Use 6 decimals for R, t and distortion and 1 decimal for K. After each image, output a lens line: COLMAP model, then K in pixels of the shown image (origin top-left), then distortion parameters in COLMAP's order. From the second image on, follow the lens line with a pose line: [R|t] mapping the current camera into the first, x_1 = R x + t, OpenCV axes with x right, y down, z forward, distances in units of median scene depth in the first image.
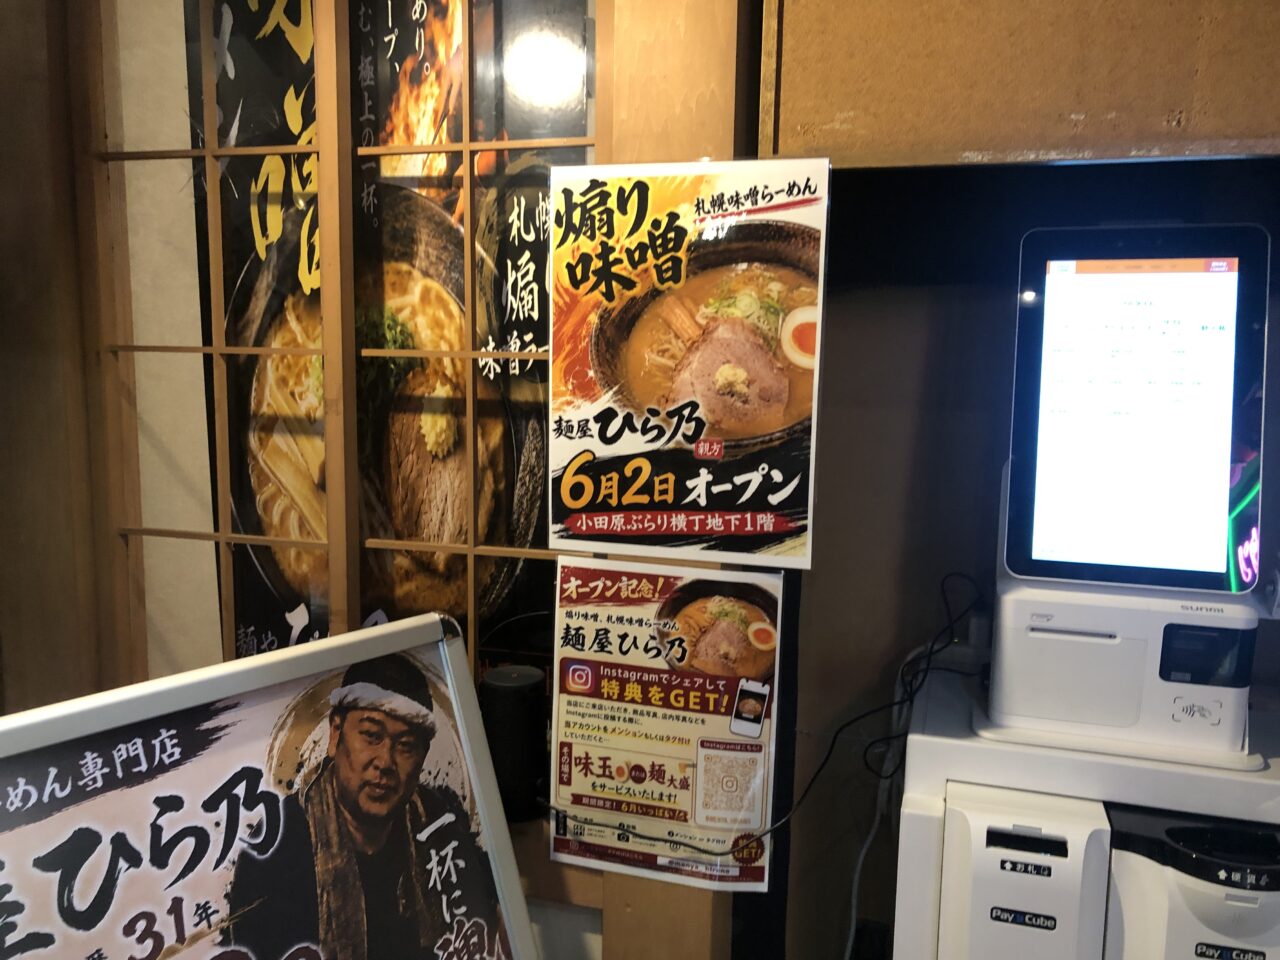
lens RADIAL K [[1030.1, 0, 640.0], [0, 1030.1, 480.0], [0, 0, 1]] dist [0.021394, -0.001294]
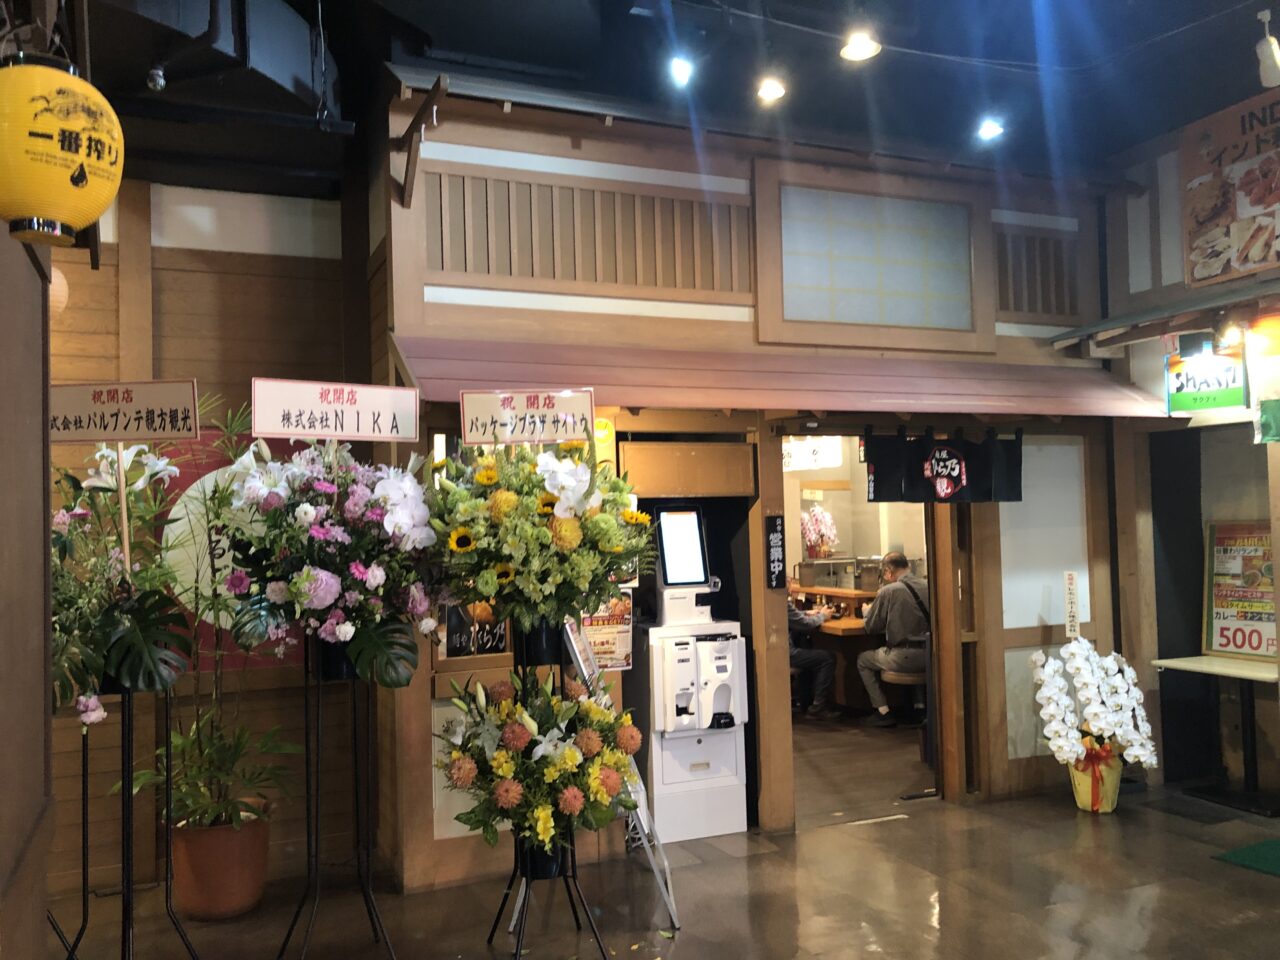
lens RADIAL K [[1030.1, 0, 640.0], [0, 1030.1, 480.0], [0, 0, 1]] dist [0.021394, -0.001294]
pose [[0.770482, -0.018597, 0.637190, -2.458969], [0.123430, 0.985010, -0.120503, 0.160807], [-0.625398, 0.171494, 0.761228, -2.274977]]
